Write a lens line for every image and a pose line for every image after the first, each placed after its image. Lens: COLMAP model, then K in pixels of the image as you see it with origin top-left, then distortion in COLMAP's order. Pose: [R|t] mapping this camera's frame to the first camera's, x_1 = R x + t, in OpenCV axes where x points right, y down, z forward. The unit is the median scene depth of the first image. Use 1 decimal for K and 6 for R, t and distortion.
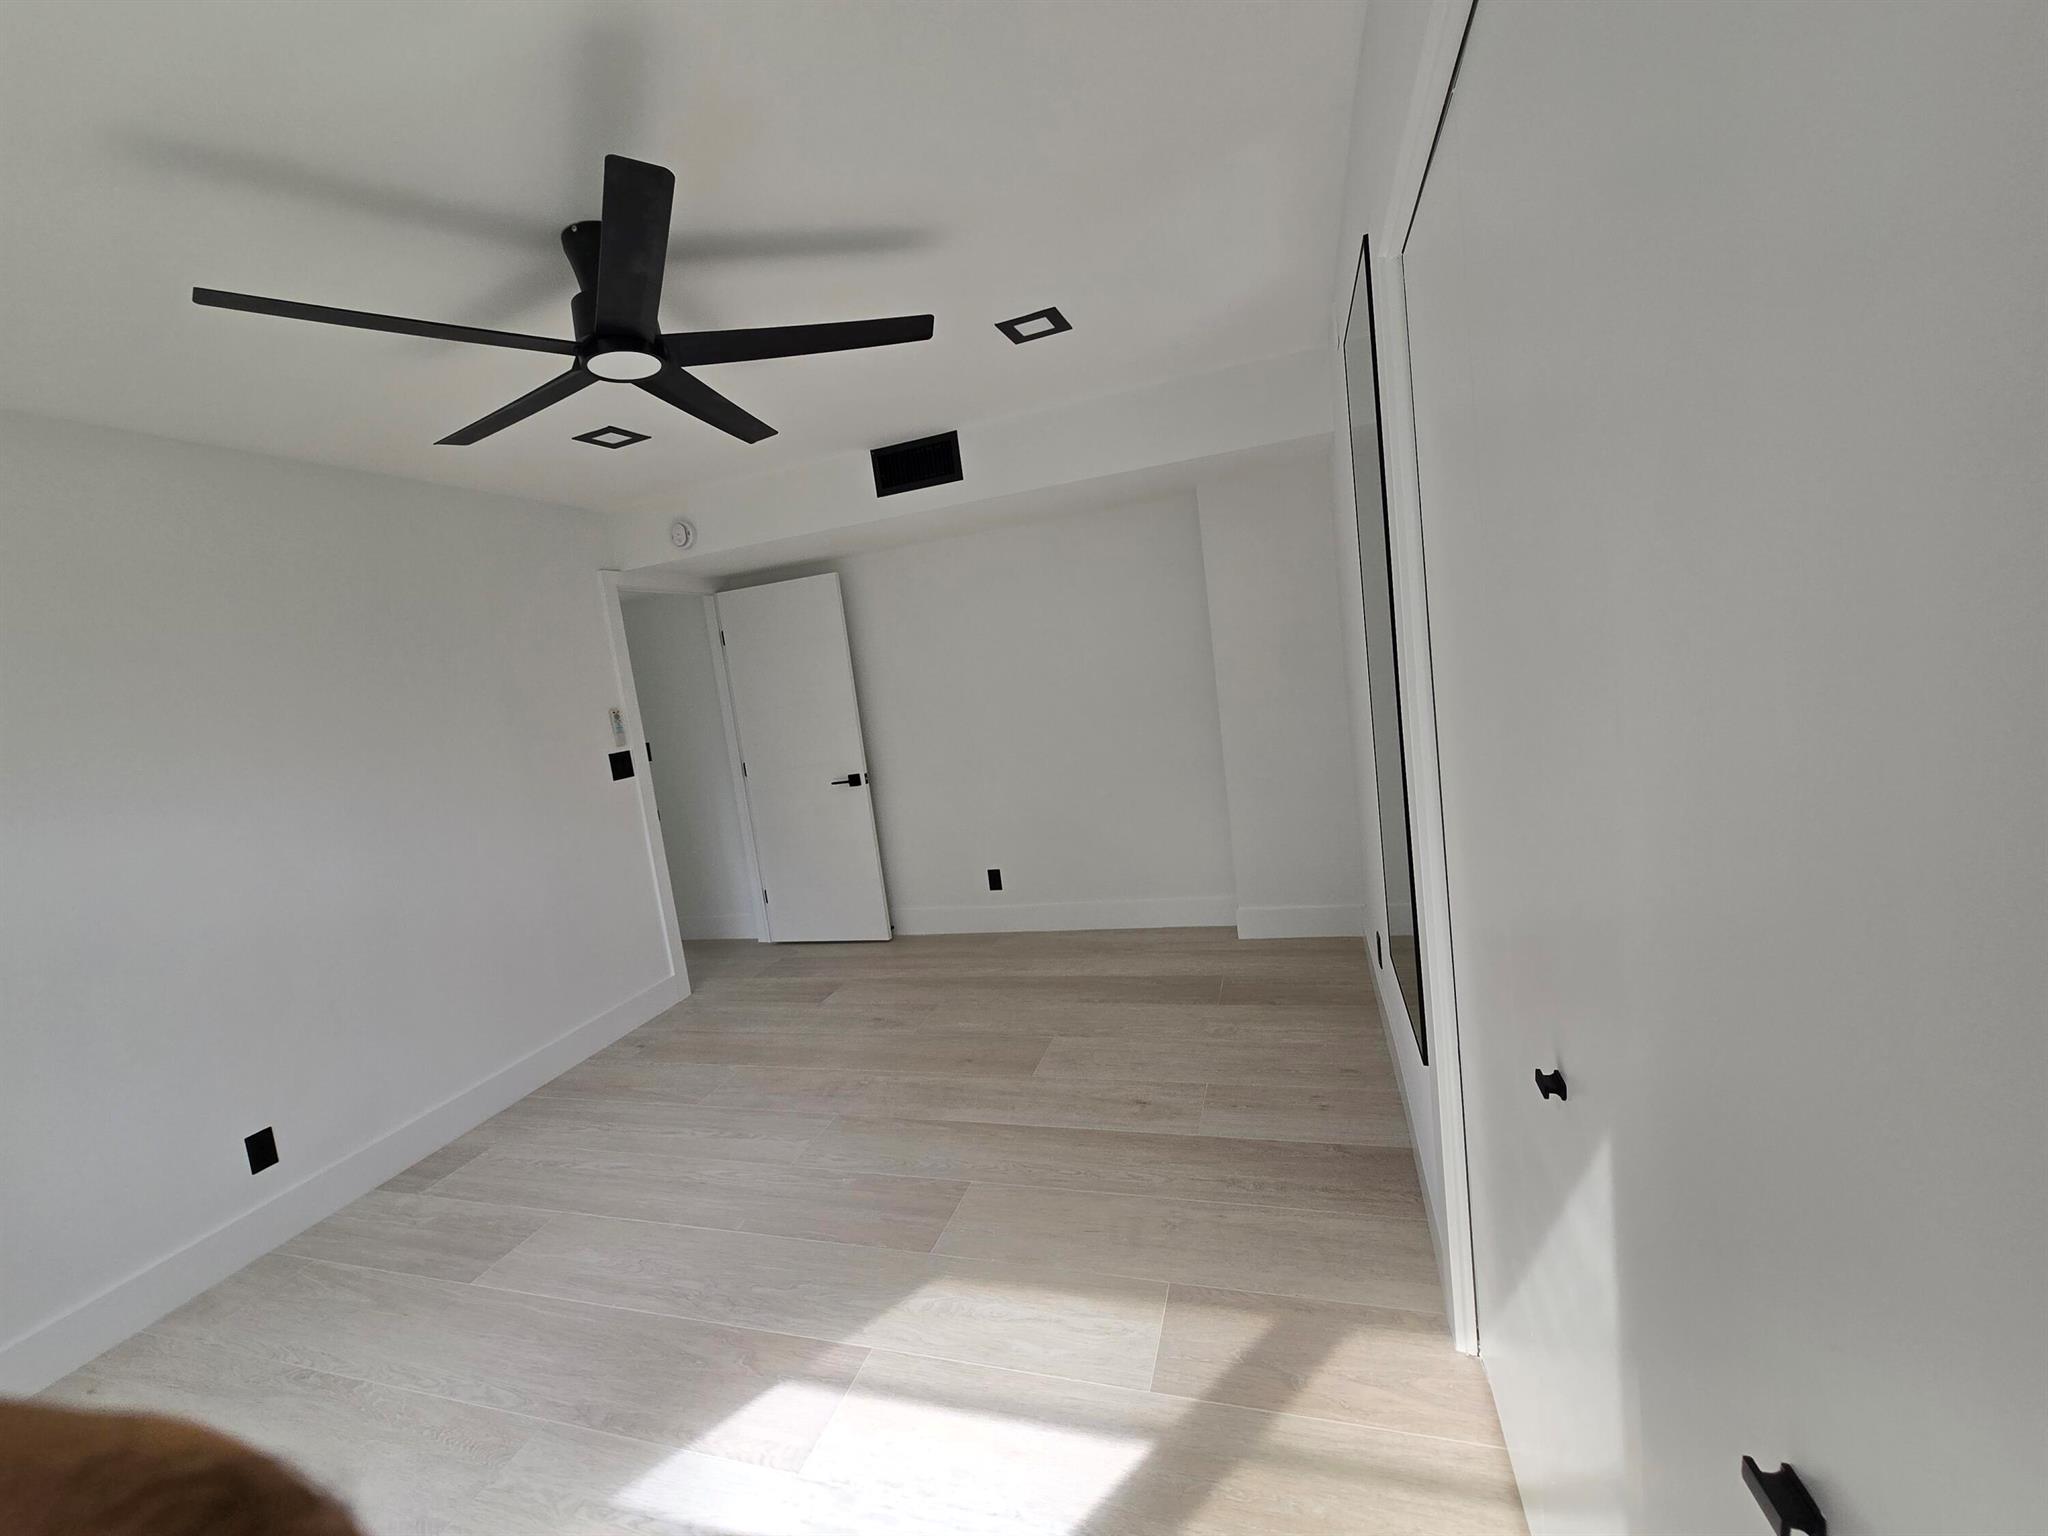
lens RADIAL K [[839.6, 0, 1022.8], [0, 839.6, 768.4], [0, 0, 1]] dist [0.000168, 0.000056]
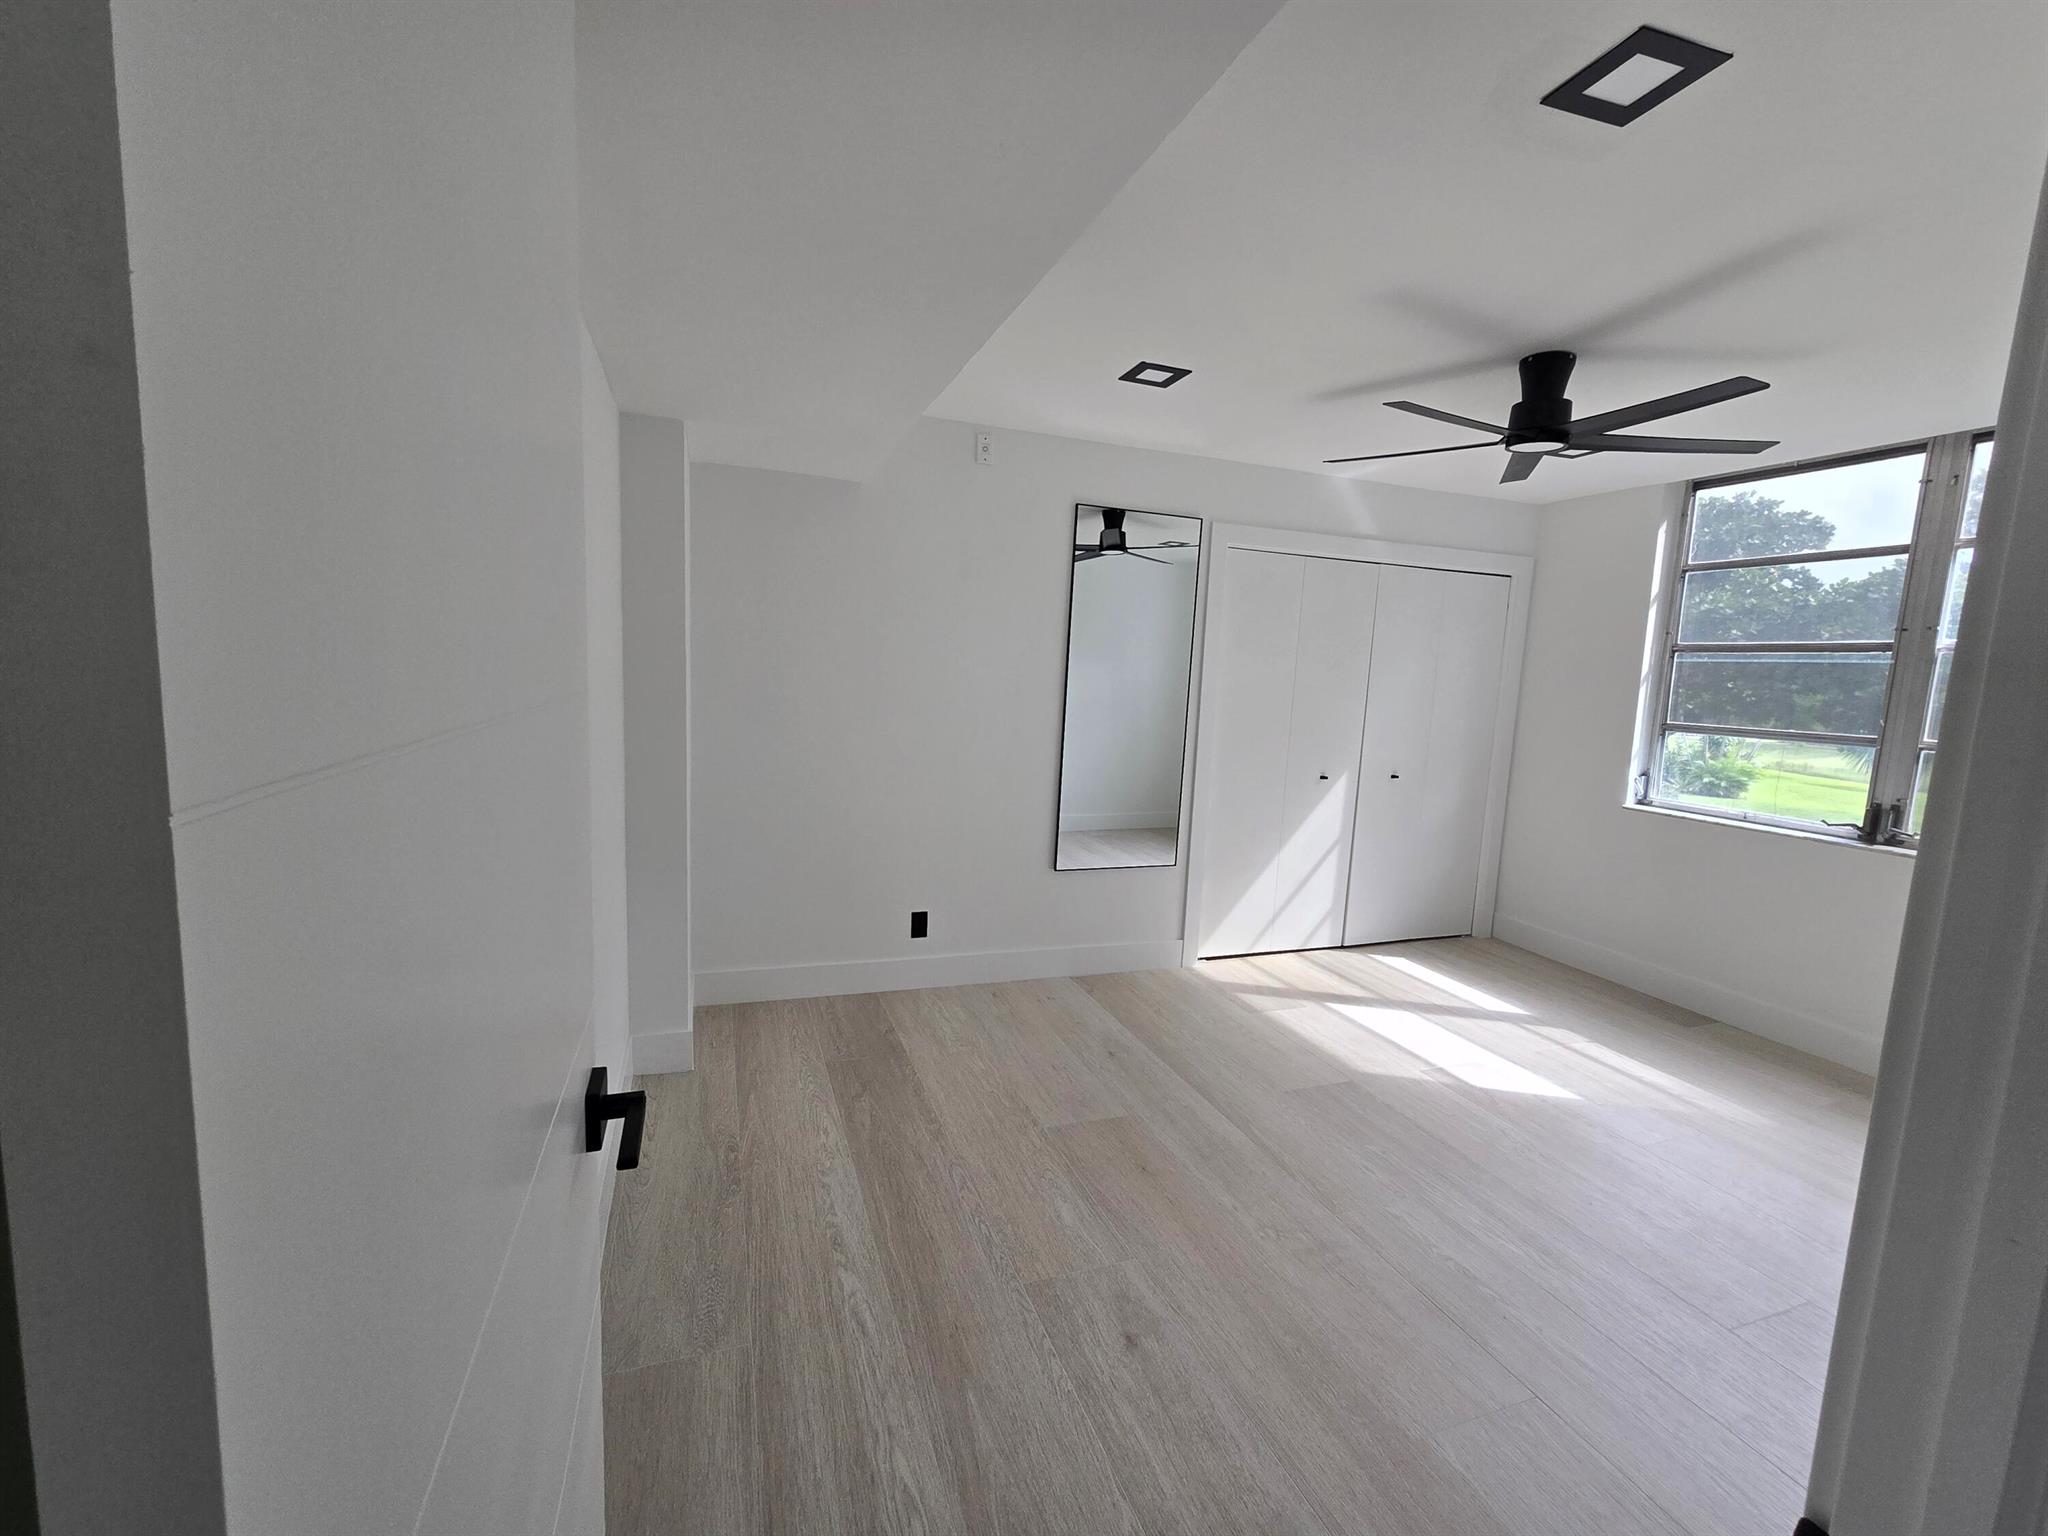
lens RADIAL K [[839.6, 0, 1020.1], [0, 839.6, 768.1], [0, 0, 1]] dist [0.000168, 0.000056]
pose [[-0.610426, 0.001292, 0.792072, -0.658373], [0.125905, 0.987443, 0.095420, -0.112305], [-0.782003, 0.157973, -0.602923, 1.626237]]
